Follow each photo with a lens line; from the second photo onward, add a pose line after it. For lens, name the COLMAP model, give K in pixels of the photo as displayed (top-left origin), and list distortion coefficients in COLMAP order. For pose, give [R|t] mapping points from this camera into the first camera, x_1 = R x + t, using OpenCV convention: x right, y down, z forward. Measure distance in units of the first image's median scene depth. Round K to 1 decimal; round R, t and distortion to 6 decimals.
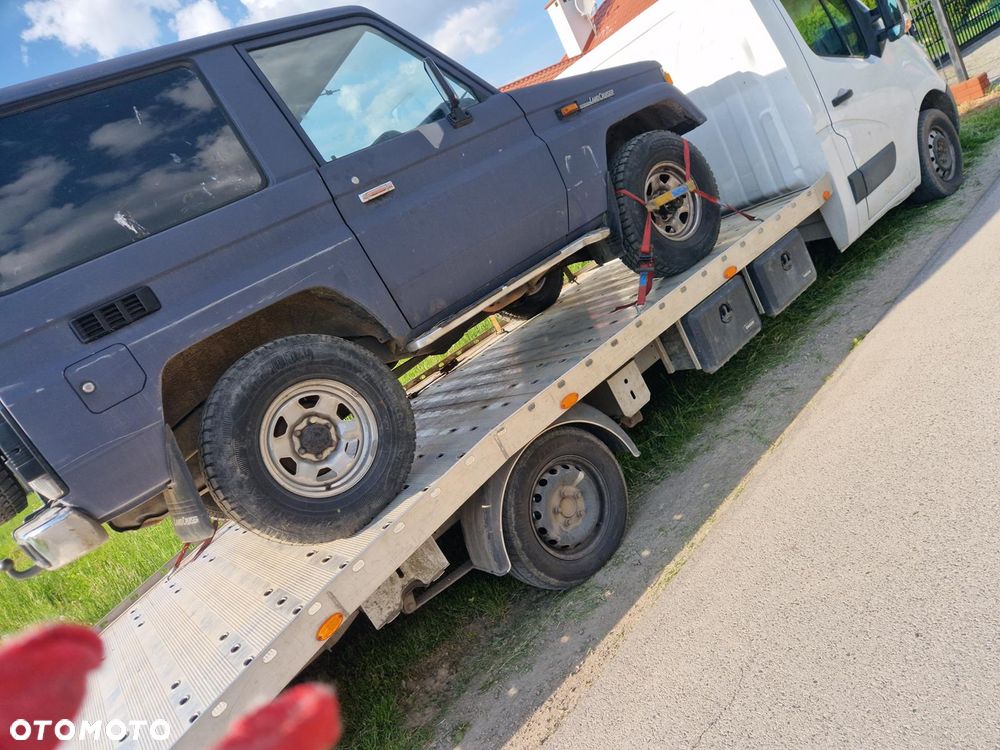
lens RADIAL K [[670.6, 0, 510.3], [0, 670.6, 372.6], [0, 0, 1]] dist [0.057101, -0.042764]
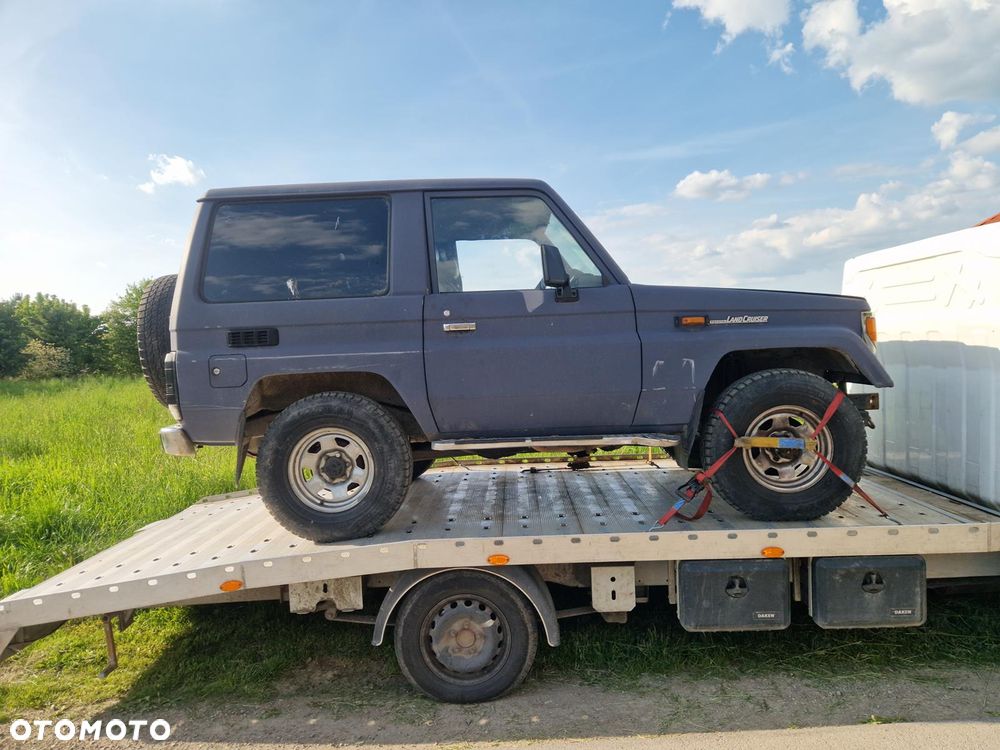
lens RADIAL K [[670.6, 0, 507.6], [0, 670.6, 348.5], [0, 0, 1]] dist [0.057101, -0.042764]
pose [[0.694608, 0.449761, -0.561459, 0.572018], [-0.461656, 0.877245, 0.131586, -0.423374], [0.551719, 0.167800, 0.816976, 0.022337]]
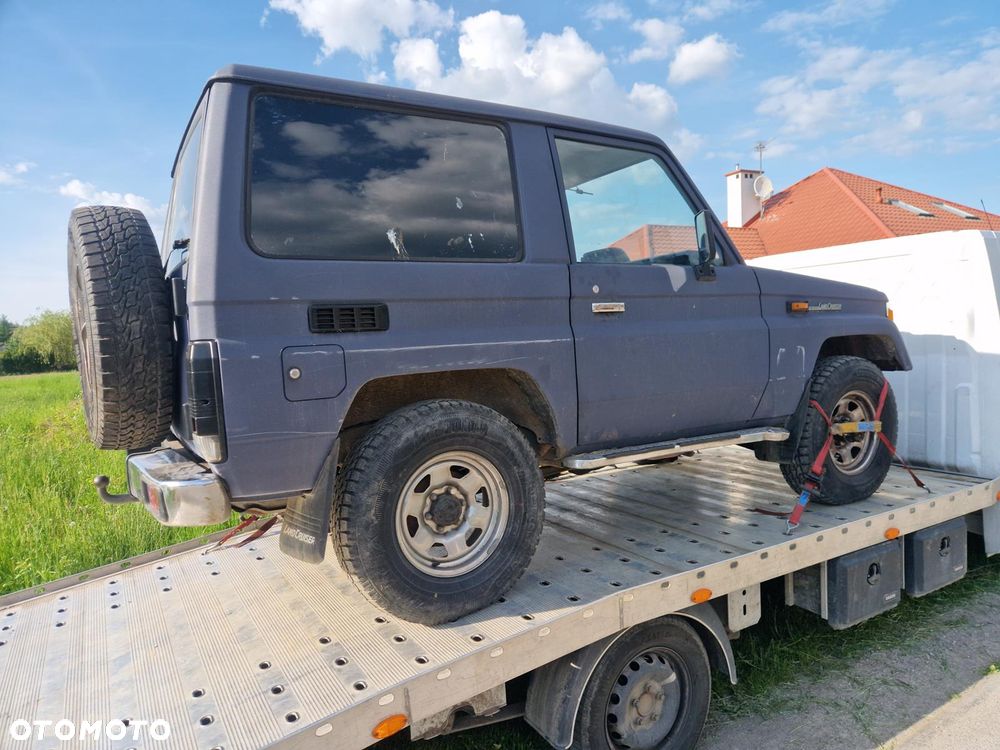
lens RADIAL K [[670.6, 0, 503.1], [0, 670.6, 358.7], [0, 0, 1]] dist [0.057101, -0.042764]
pose [[0.893467, 0.436458, -0.105927, -0.191994], [-0.447478, 0.885273, -0.126713, -0.006200], [0.038469, 0.160613, 0.986267, 0.032848]]
